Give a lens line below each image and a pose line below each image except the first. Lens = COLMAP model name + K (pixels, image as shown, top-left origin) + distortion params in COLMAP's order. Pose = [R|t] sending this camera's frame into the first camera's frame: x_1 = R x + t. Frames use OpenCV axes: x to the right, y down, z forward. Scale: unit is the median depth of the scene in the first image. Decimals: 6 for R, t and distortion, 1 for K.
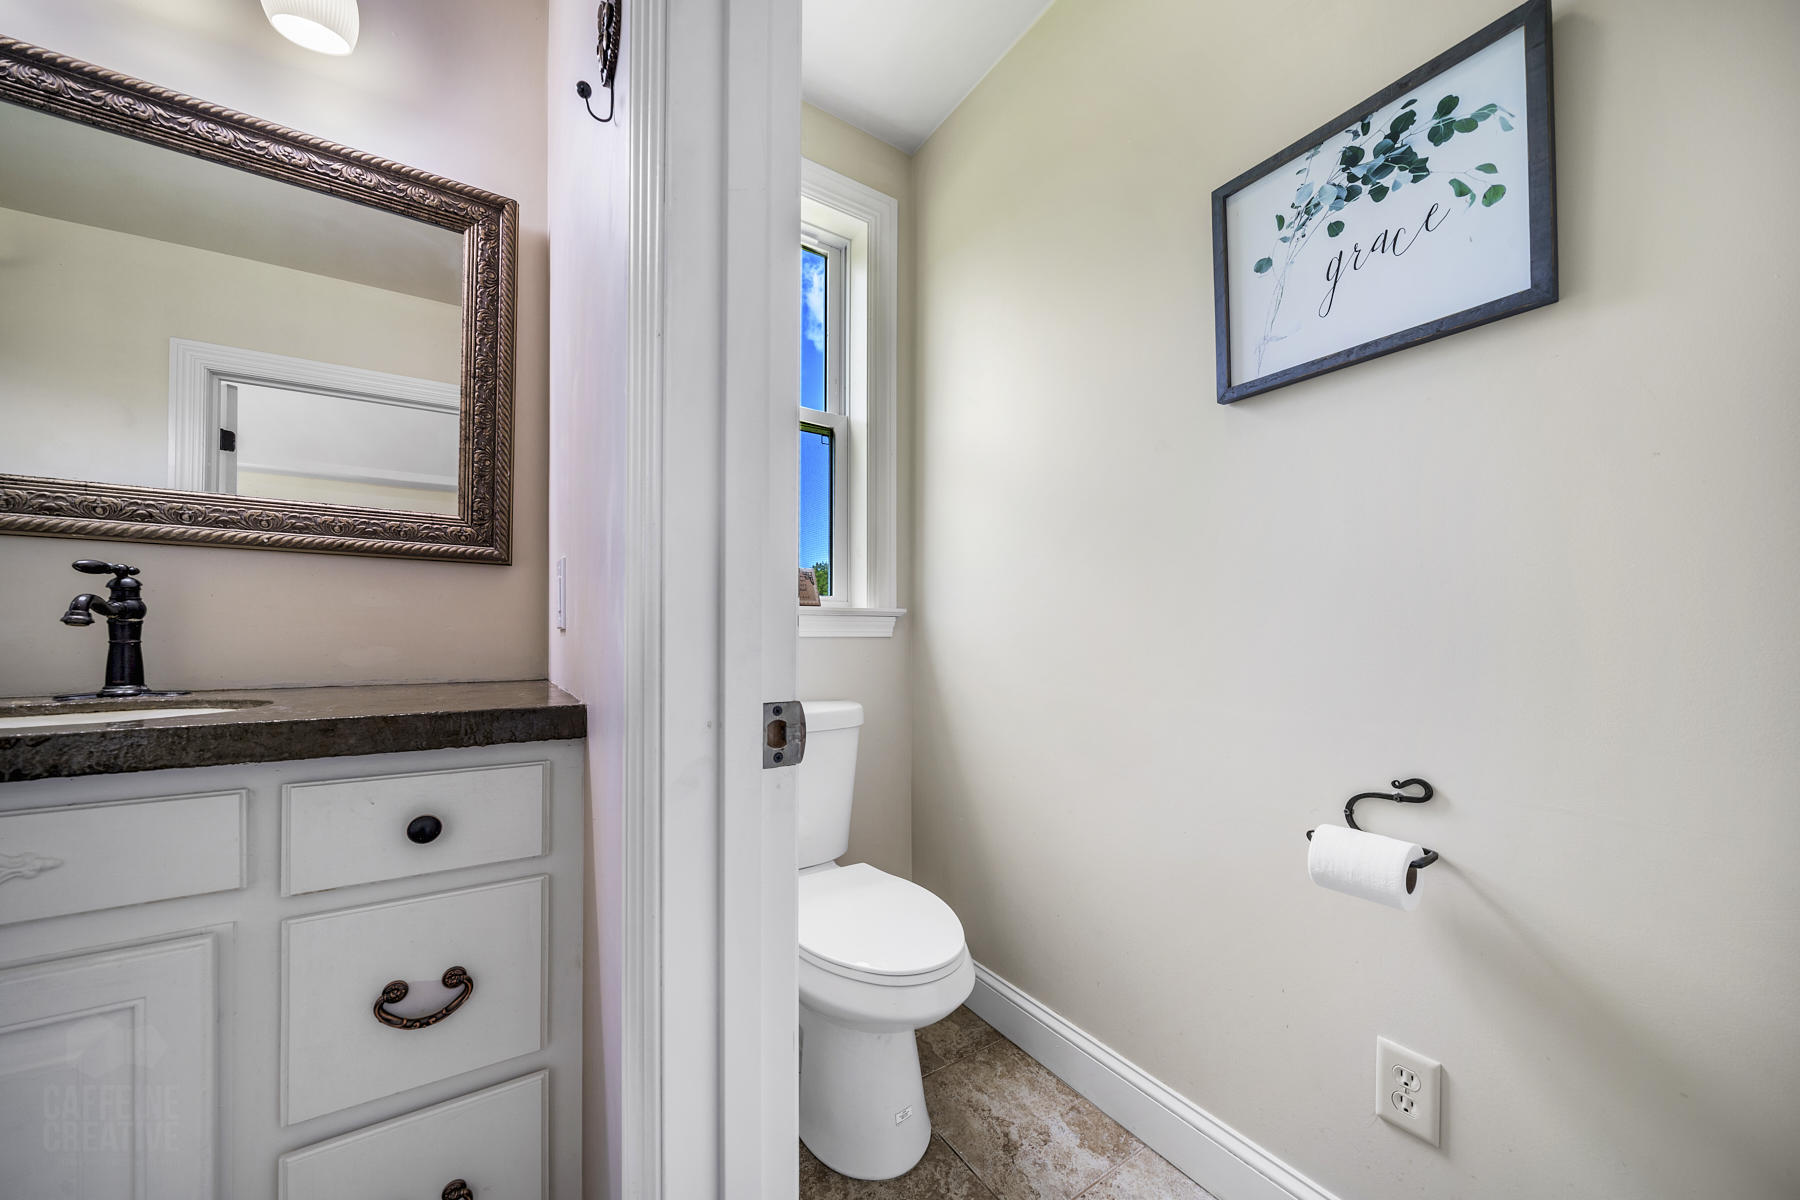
lens RADIAL K [[611.2, 0, 901.9], [0, 611.2, 644.2], [0, 0, 1]] dist [-0.013756, -0.000066]
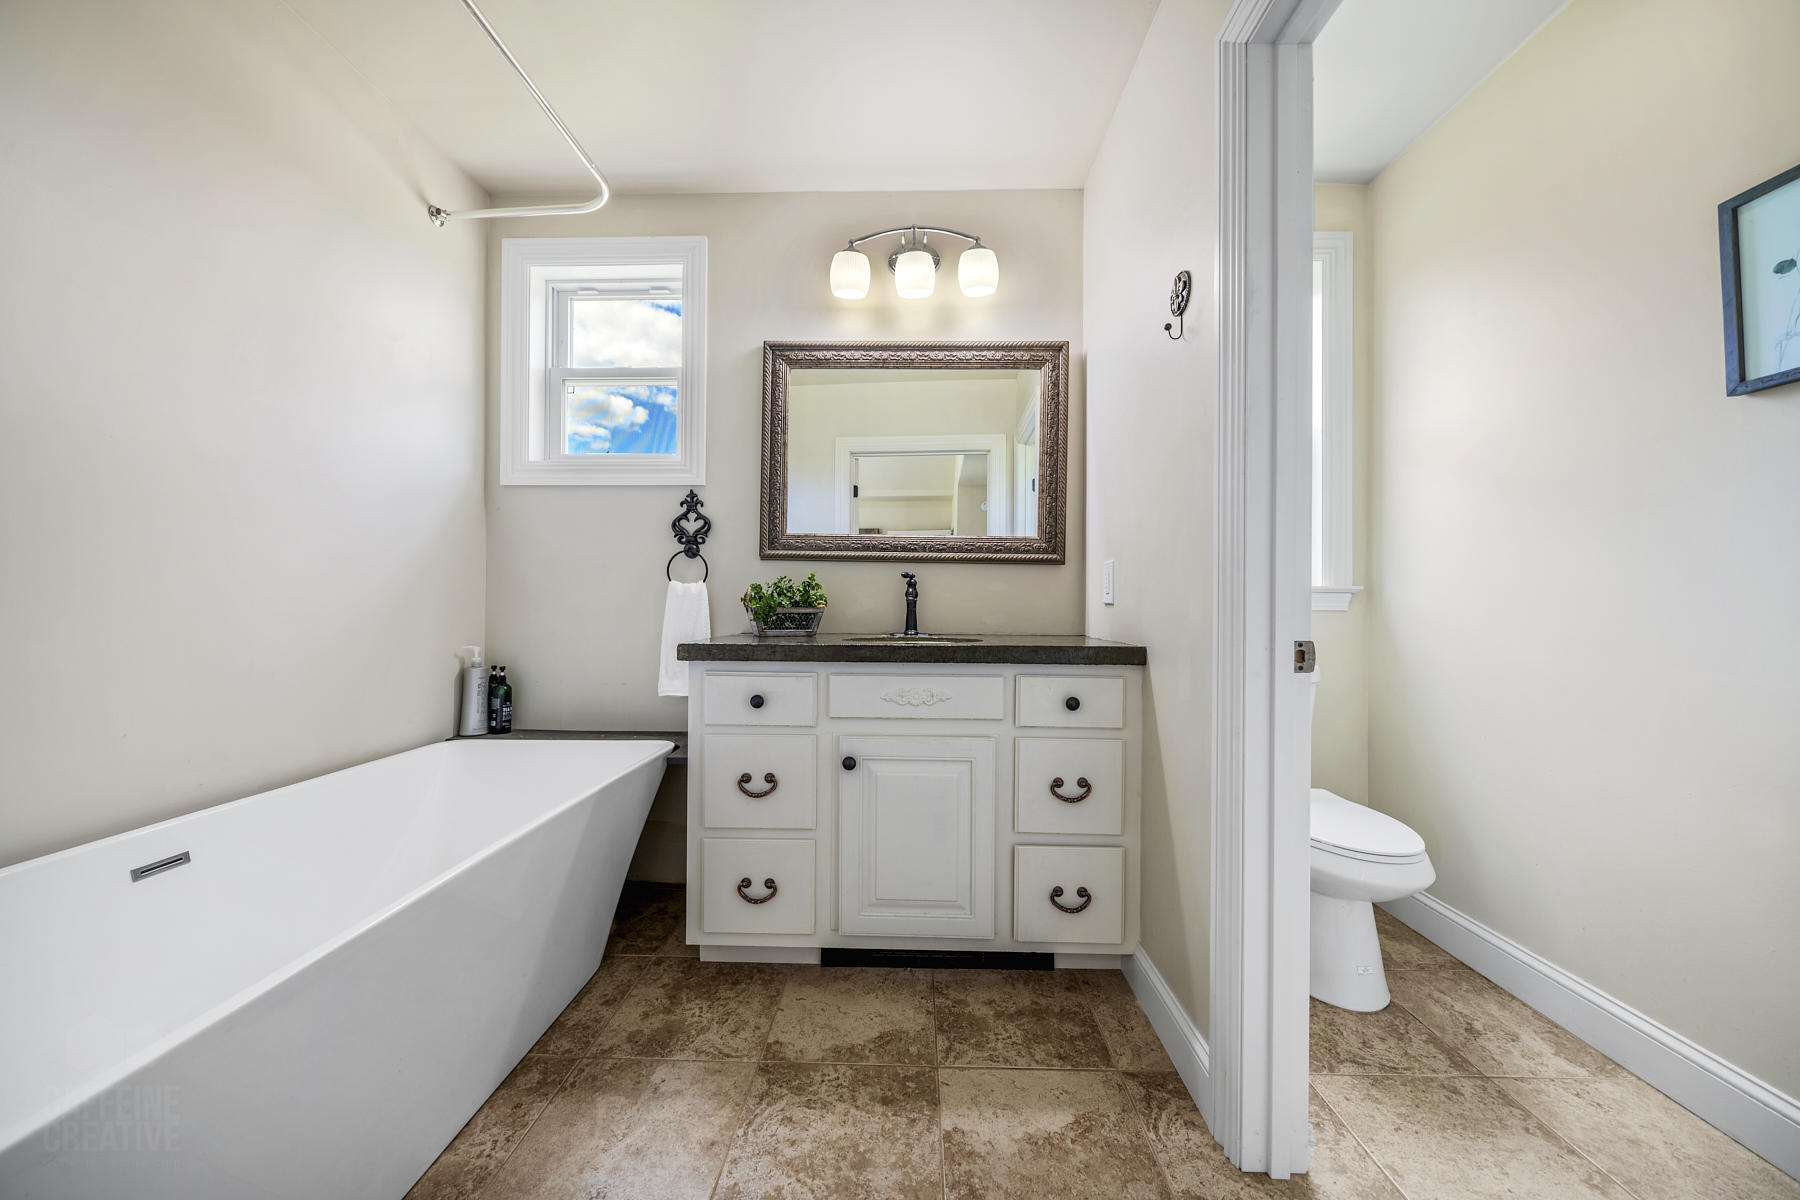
lens RADIAL K [[618.6, 0, 898.7], [0, 618.6, 606.8], [0, 0, 1]] dist [-0.005472, -0.000279]
pose [[0.815351, 0.003768, -0.578955, -0.055432], [-0.014359, 0.999803, -0.013716, 0.015642], [0.578789, 0.019496, 0.815244, -0.751147]]
